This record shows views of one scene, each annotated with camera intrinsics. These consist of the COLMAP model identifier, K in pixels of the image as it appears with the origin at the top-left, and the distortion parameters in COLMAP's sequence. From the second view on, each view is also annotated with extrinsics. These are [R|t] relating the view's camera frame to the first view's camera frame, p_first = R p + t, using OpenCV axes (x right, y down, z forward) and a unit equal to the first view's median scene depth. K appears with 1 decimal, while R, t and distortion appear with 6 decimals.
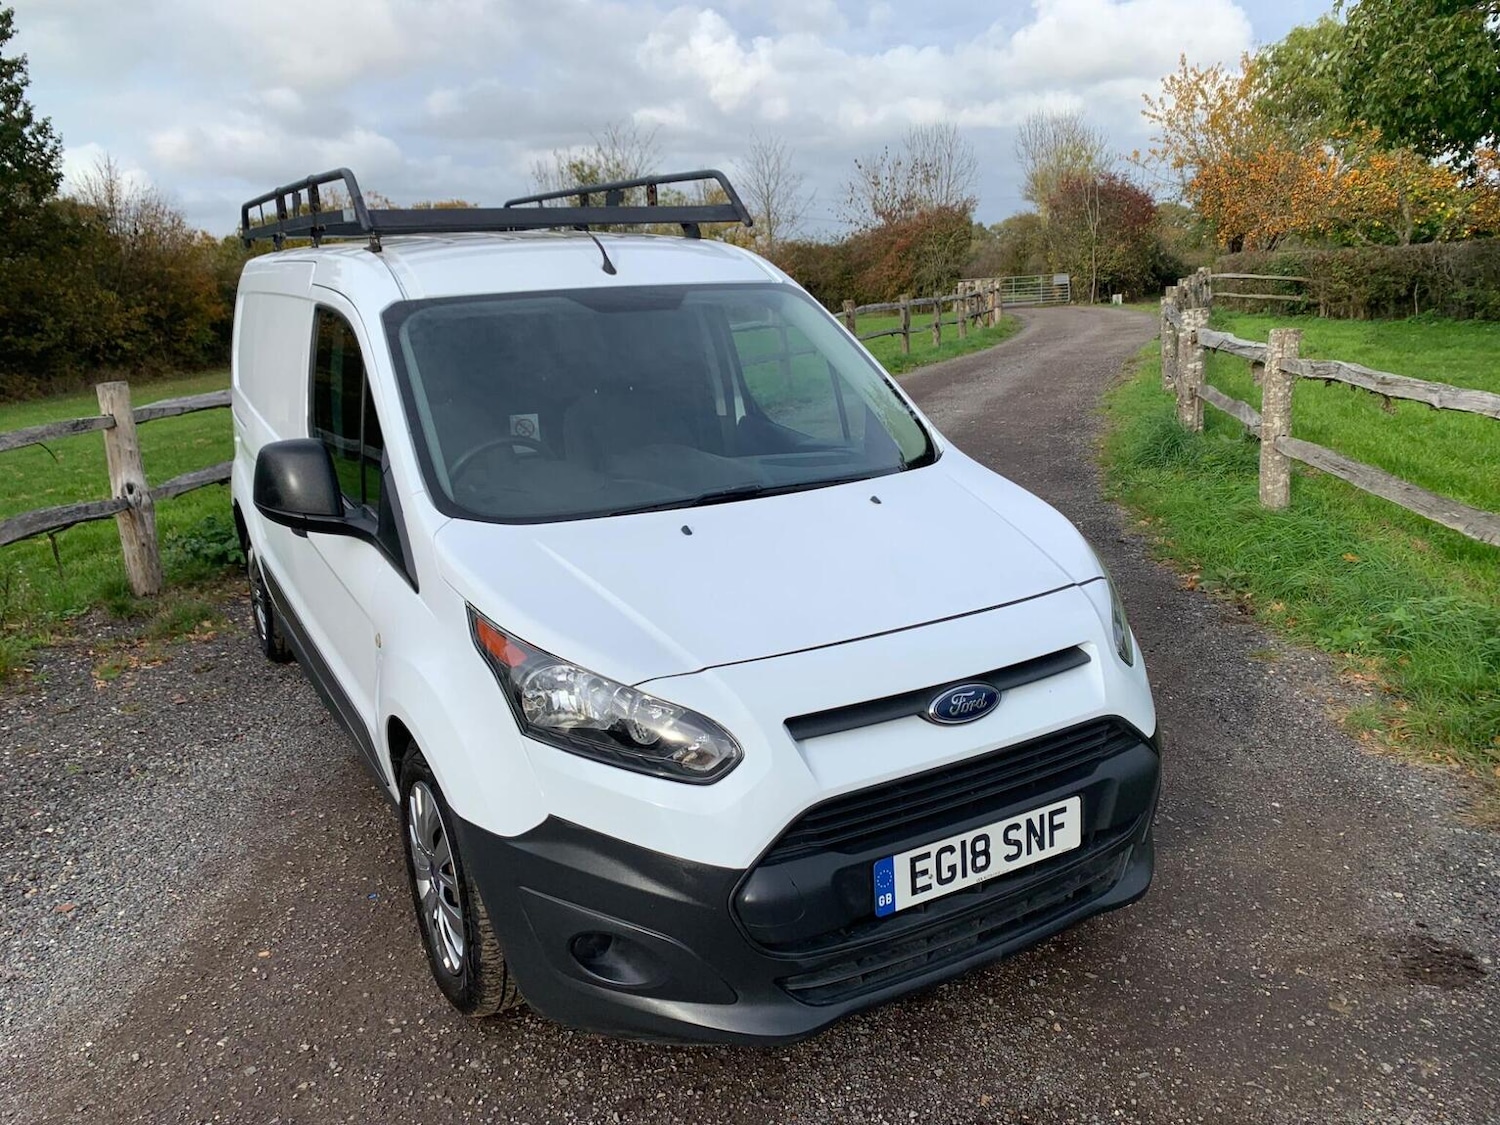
lens RADIAL K [[1189.9, 0, 715.9], [0, 1189.9, 509.9], [0, 0, 1]] dist [0.014809, -0.000312]
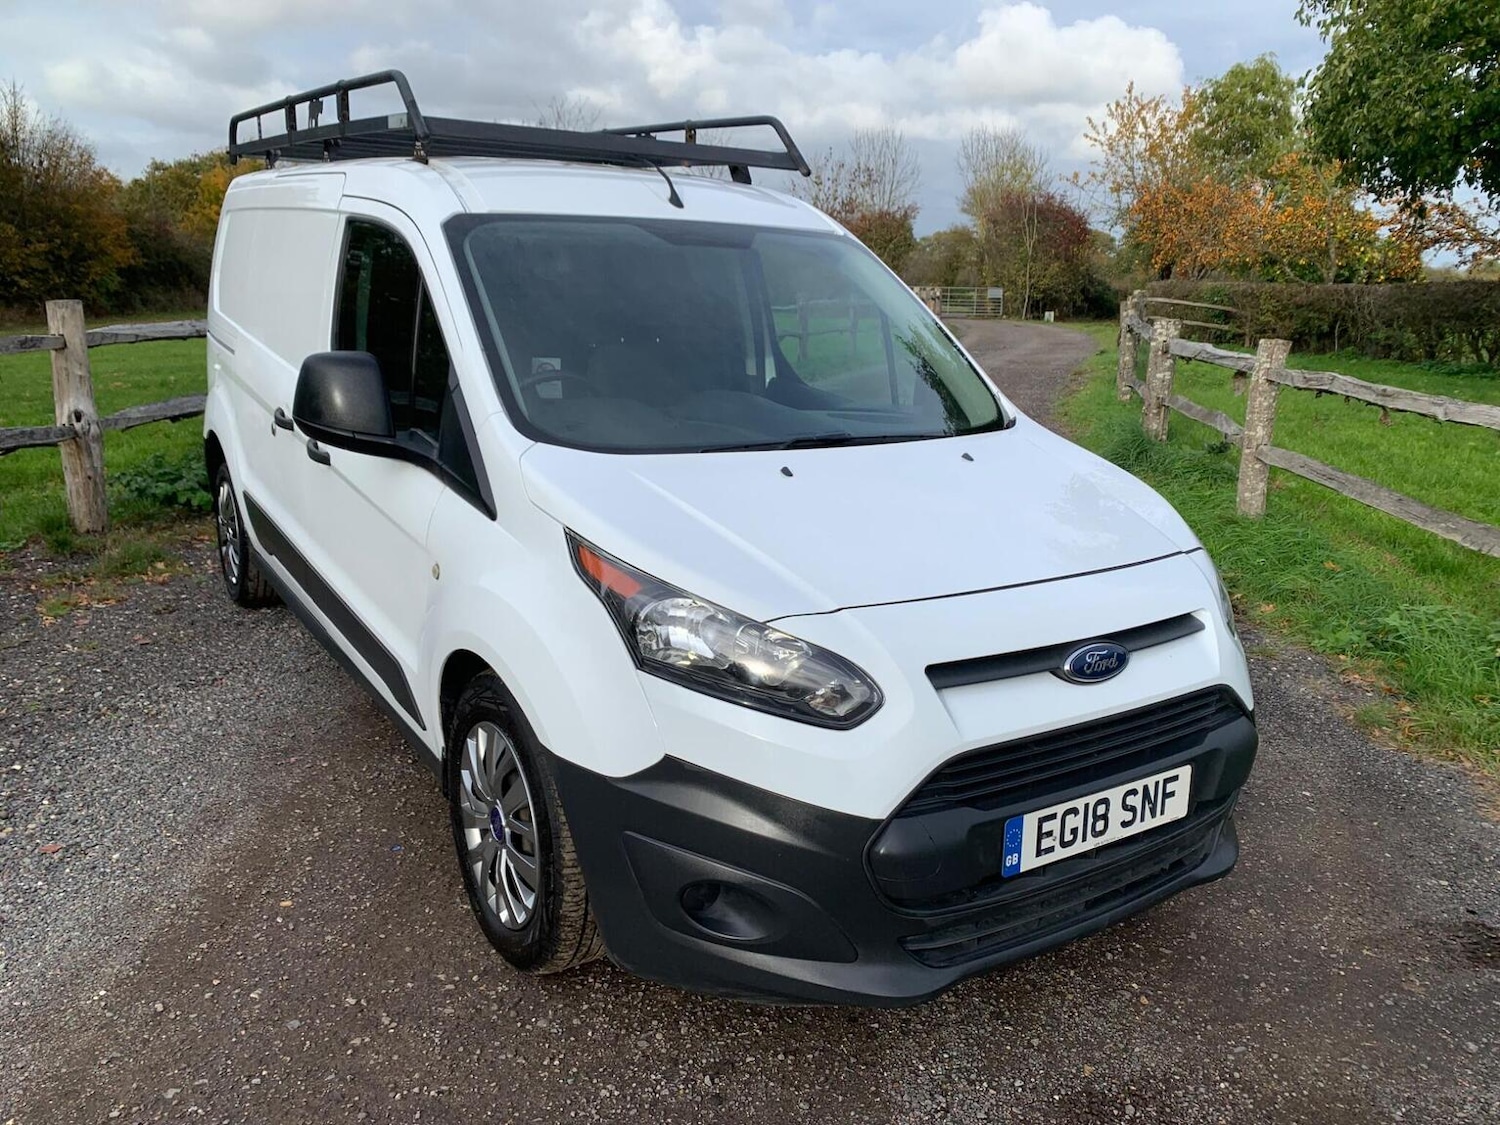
lens RADIAL K [[1193.5, 0, 737.7], [0, 1193.5, 526.5], [0, 0, 1]] dist [0.012144, -0.000020]
pose [[0.993721, 0.062069, 0.093091, -0.164430], [-0.063731, 0.997854, 0.014996, 0.054575], [-0.091960, -0.020834, 0.995545, 0.066034]]
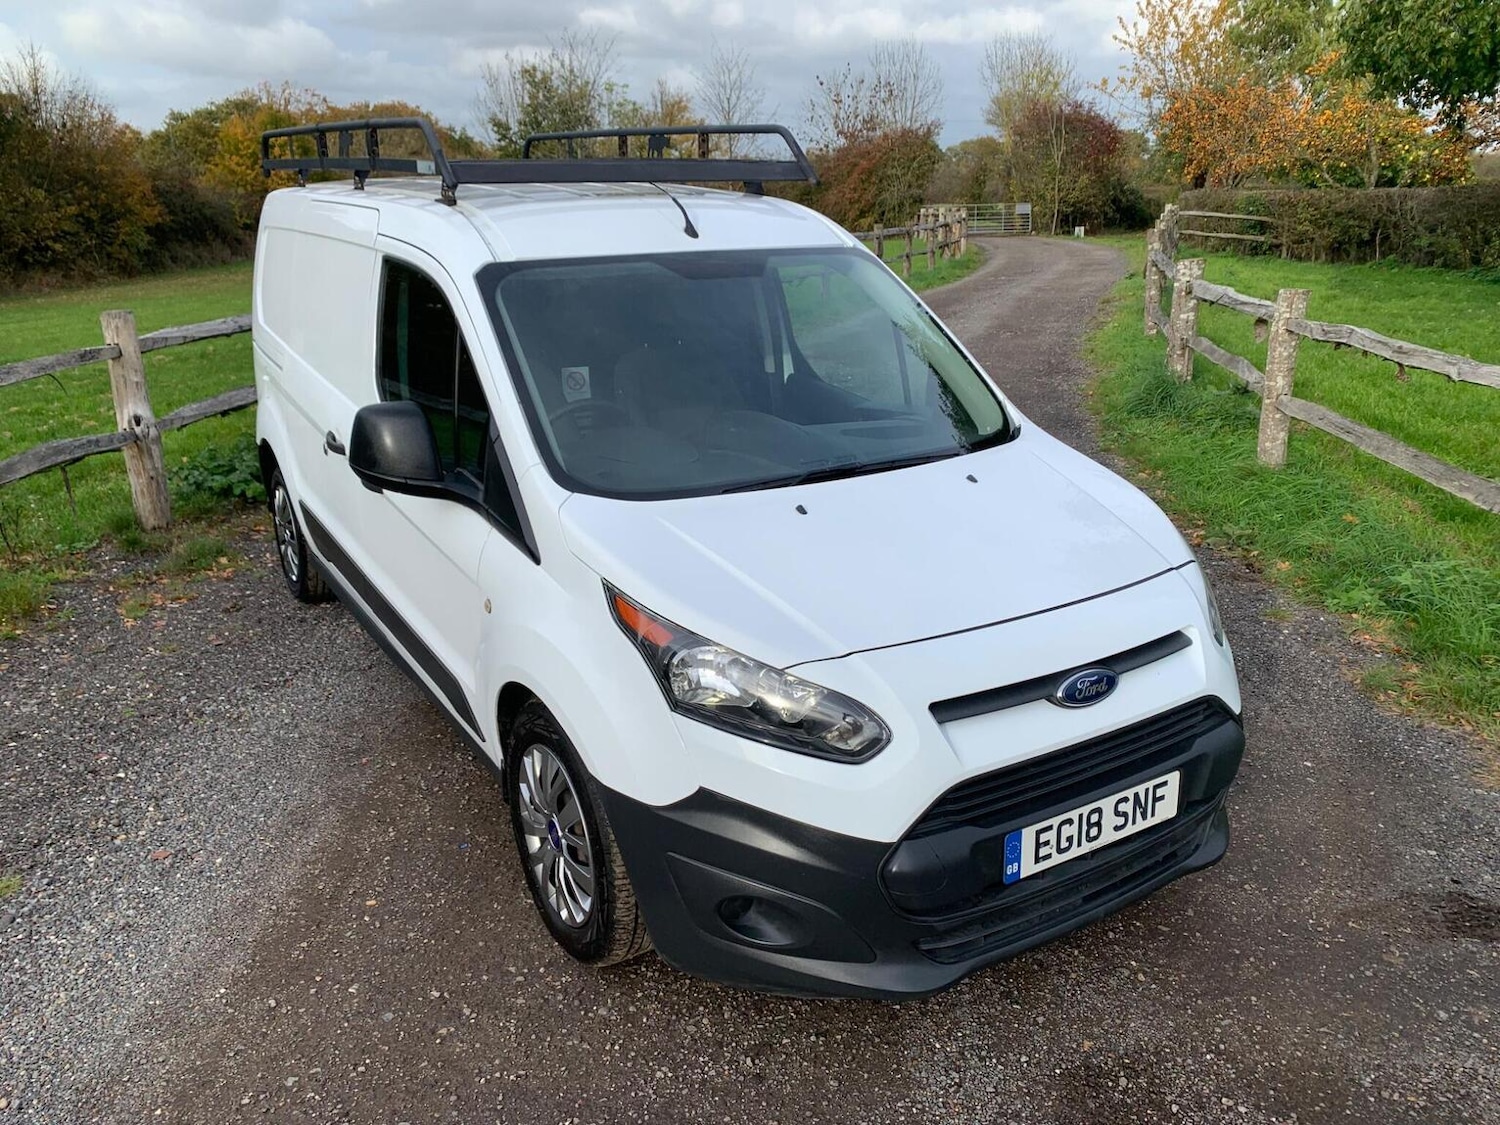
lens RADIAL K [[1195.0, 0, 716.7], [0, 1195.0, 534.7], [0, 0, 1]] dist [0.010459, 0.004329]
pose [[0.998538, 0.018623, 0.050754, -0.165750], [-0.022955, 0.996019, 0.086139, -0.052636], [-0.048947, -0.087178, 0.994990, -0.027572]]
